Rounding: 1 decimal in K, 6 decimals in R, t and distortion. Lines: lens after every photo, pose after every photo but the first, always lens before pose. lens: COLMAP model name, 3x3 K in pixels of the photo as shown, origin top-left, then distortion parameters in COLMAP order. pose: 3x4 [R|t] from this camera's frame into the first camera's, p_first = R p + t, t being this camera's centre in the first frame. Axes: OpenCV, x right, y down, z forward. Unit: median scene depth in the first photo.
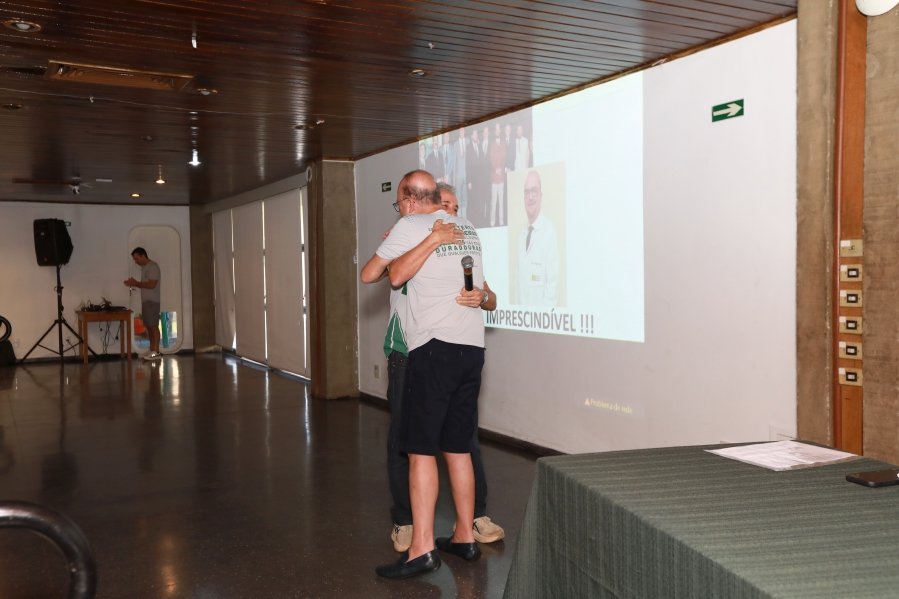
lens RADIAL K [[831.3, 0, 454.6], [0, 831.3, 296.8], [0, 0, 1]] dist [0.027952, 0.026091]
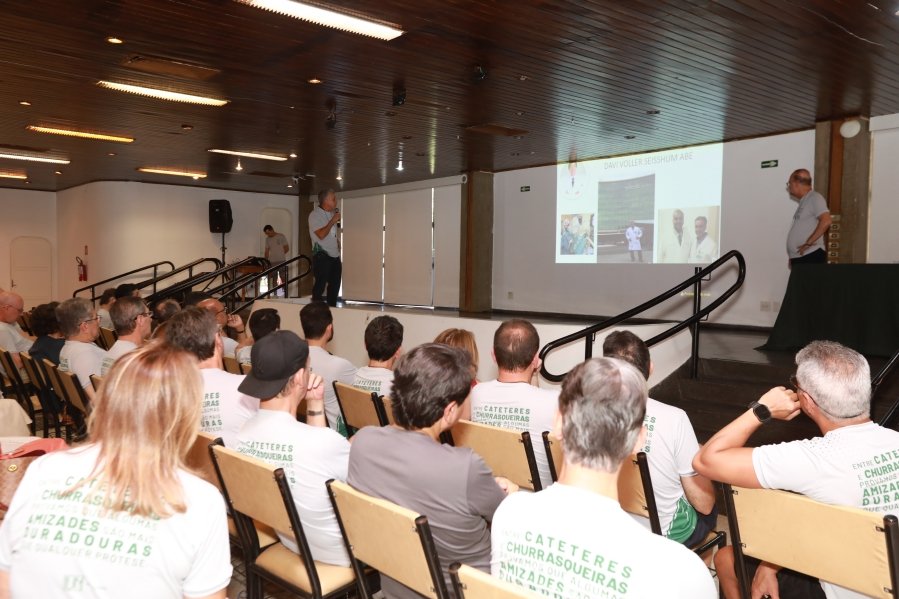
lens RADIAL K [[750.8, 0, 449.5], [0, 750.8, 299.5], [0, 0, 1]] dist [-0.017618, 0.101020]
pose [[0.977042, 0.024858, 0.211593, -0.529994], [-0.024853, 0.999688, -0.002686, 0.102450], [-0.211594, -0.002635, 0.977354, -0.481441]]
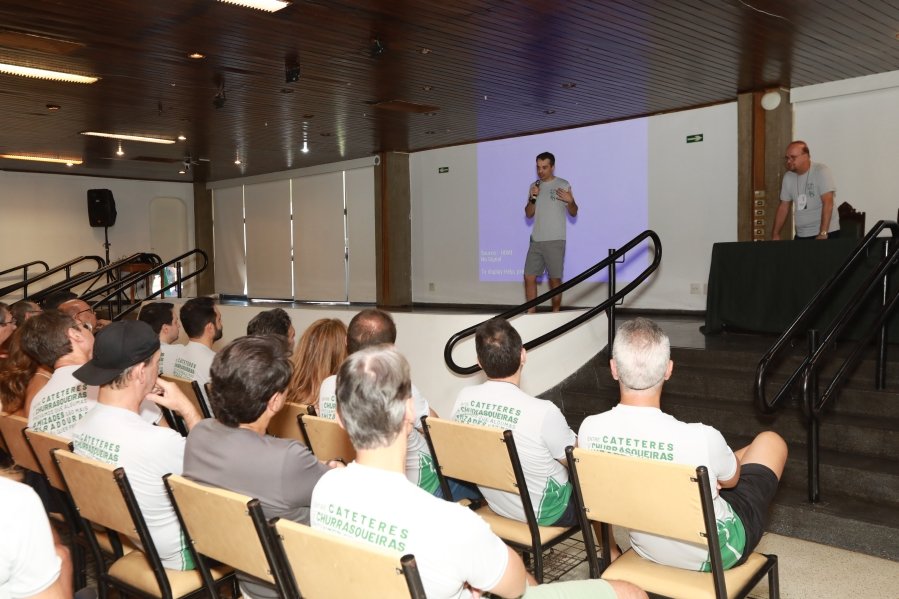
lens RADIAL K [[831.3, 0, 454.6], [0, 831.3, 296.8], [0, 0, 1]] dist [0.027952, 0.026091]
pose [[0.954253, -0.010230, 0.298824, -0.510050], [0.010288, 0.999946, 0.001381, 0.104231], [-0.298822, 0.001756, 0.954307, -0.510381]]
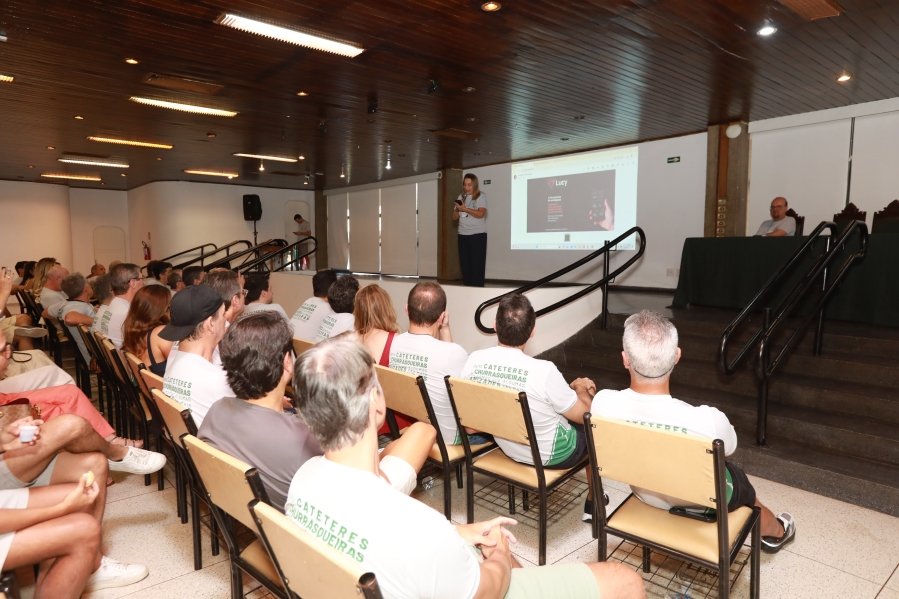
lens RADIAL K [[571.3, 0, 451.5], [0, 571.3, 303.2], [0, 0, 1]] dist [-0.011806, 0.004995]
pose [[0.975372, 0.000066, 0.220567, -0.479389], [-0.012089, 0.998513, 0.053161, 0.104309], [-0.220235, -0.054518, 0.973922, -0.459318]]
